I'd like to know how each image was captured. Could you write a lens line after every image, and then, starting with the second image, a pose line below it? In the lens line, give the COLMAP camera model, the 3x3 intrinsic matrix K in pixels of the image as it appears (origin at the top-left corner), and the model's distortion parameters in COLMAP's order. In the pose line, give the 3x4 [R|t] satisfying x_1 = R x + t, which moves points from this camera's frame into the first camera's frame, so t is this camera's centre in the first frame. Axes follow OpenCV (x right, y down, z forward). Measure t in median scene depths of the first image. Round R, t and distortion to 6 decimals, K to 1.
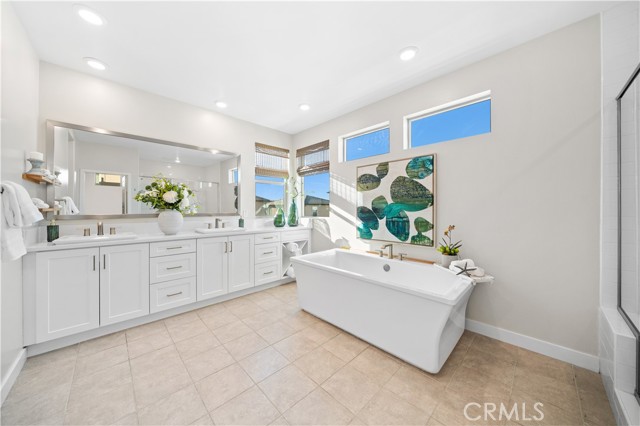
lens RADIAL K [[220.7, 0, 317.2], [0, 220.7, 209.0], [0, 0, 1]] dist [0.000333, -0.000251]
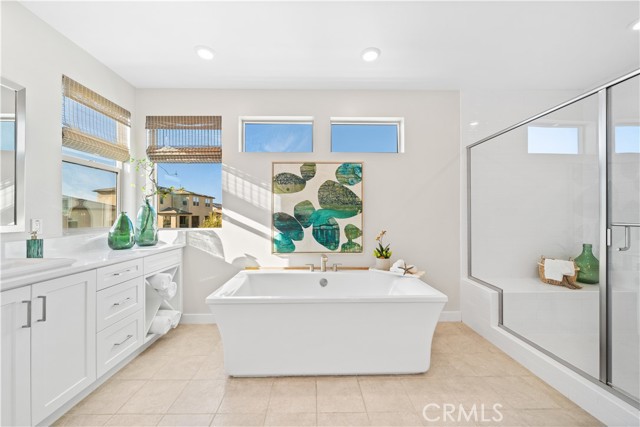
lens RADIAL K [[239.7, 0, 319.1], [0, 239.7, 216.2], [0, 0, 1]] dist [0.002169, -0.000162]
pose [[0.678297, 0.005249, 0.734769, -0.336892], [0.001532, 0.999962, -0.008558, 0.008686], [-0.734786, 0.006931, 0.678263, 0.304742]]
